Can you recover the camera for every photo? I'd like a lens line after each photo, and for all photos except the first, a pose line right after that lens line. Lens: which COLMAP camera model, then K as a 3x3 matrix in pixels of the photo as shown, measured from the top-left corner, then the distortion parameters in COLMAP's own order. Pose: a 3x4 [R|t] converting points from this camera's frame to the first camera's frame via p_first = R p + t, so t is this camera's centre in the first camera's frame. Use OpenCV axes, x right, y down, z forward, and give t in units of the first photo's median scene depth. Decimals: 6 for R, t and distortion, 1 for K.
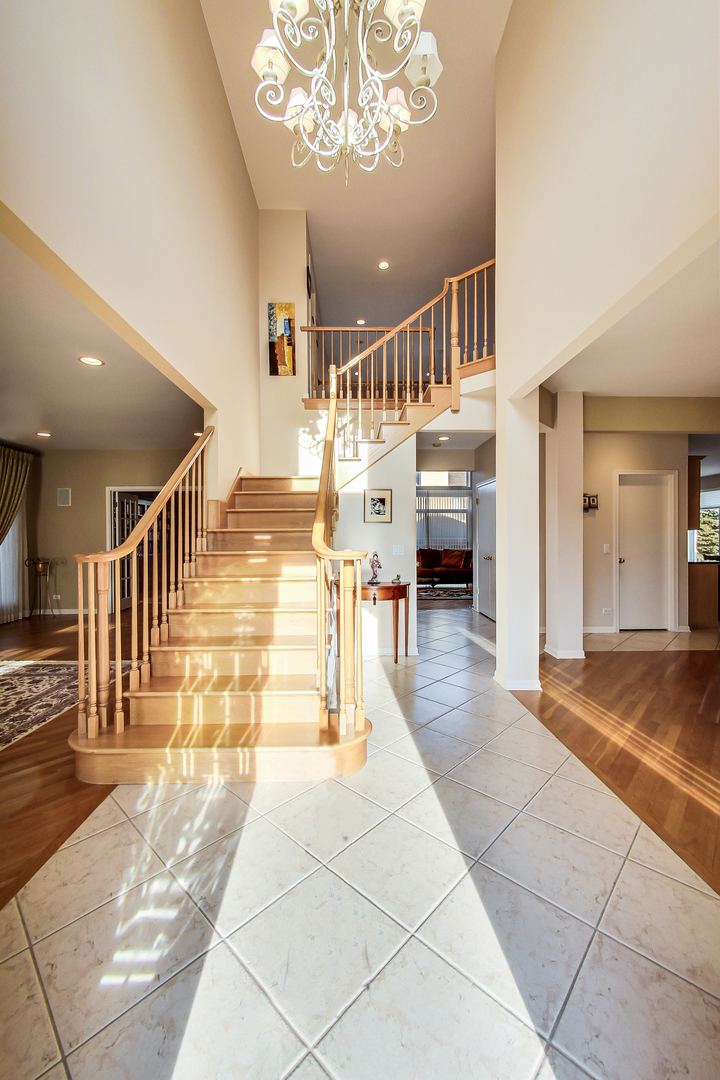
lens RADIAL K [[427.4, 0, 360.0], [0, 427.4, 540.0], [0, 0, 1]] dist [-0.002268, -0.000152]
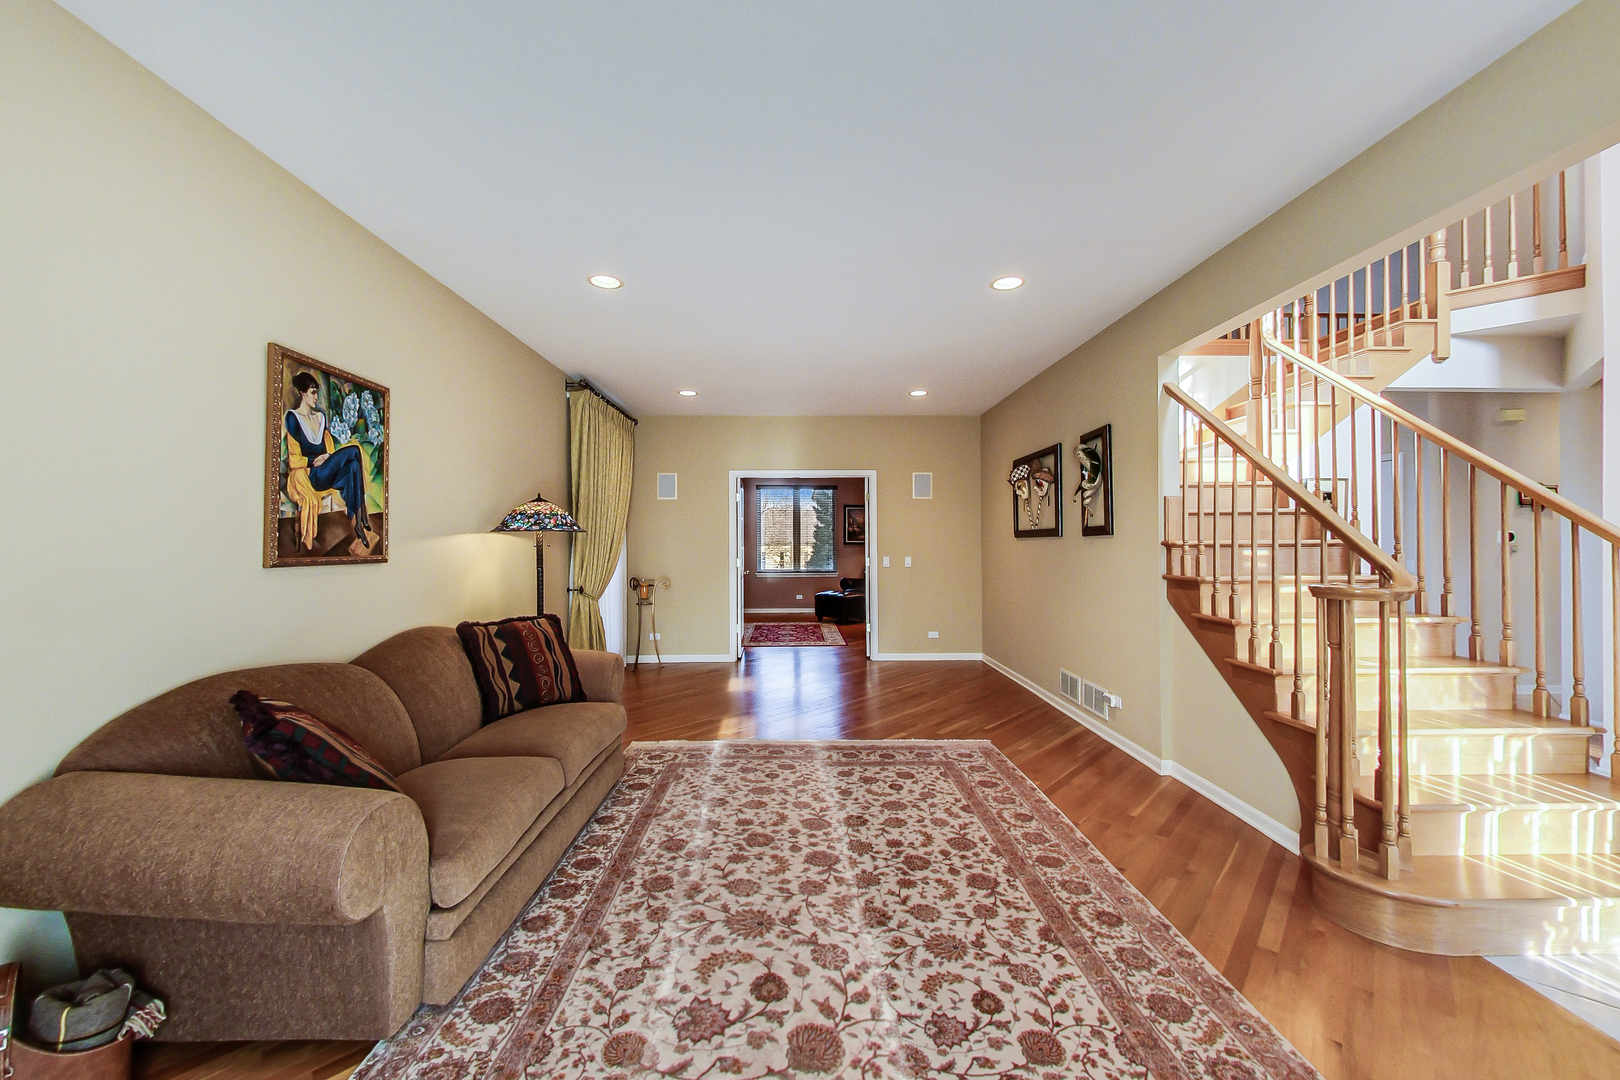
lens RADIAL K [[627.6, 0, 810.0], [0, 627.6, 540.0], [0, 0, 1]] dist [-0.000873, -0.000082]
pose [[0.999999, -0.001119, -0.000169, -0.777141], [0.001119, 0.999984, -0.005620, -0.018739], [0.000176, 0.005620, 0.999984, 0.034793]]
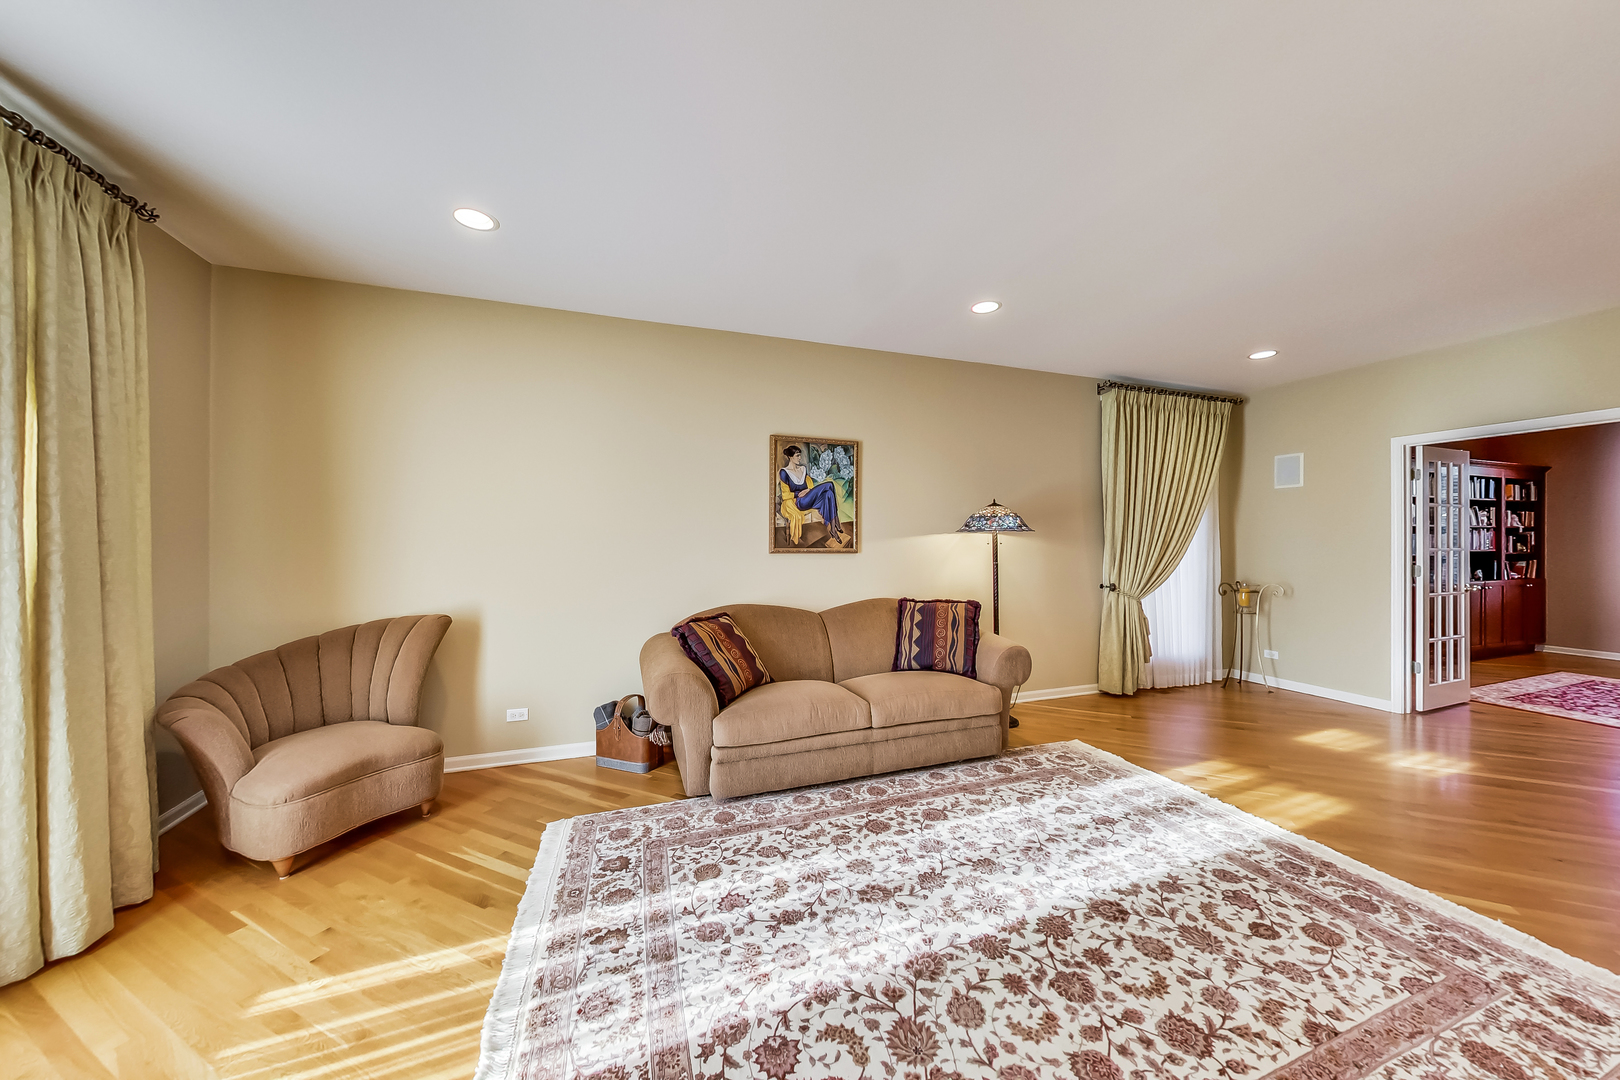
lens RADIAL K [[551.6, 0, 810.0], [0, 551.6, 540.0], [0, 0, 1]] dist [0.001515, -0.000066]
pose [[0.320400, 0.000770, -0.947282, -0.374033], [-0.002809, 0.999996, -0.000138, -0.020525], [0.947278, 0.002705, 0.320401, 0.342194]]
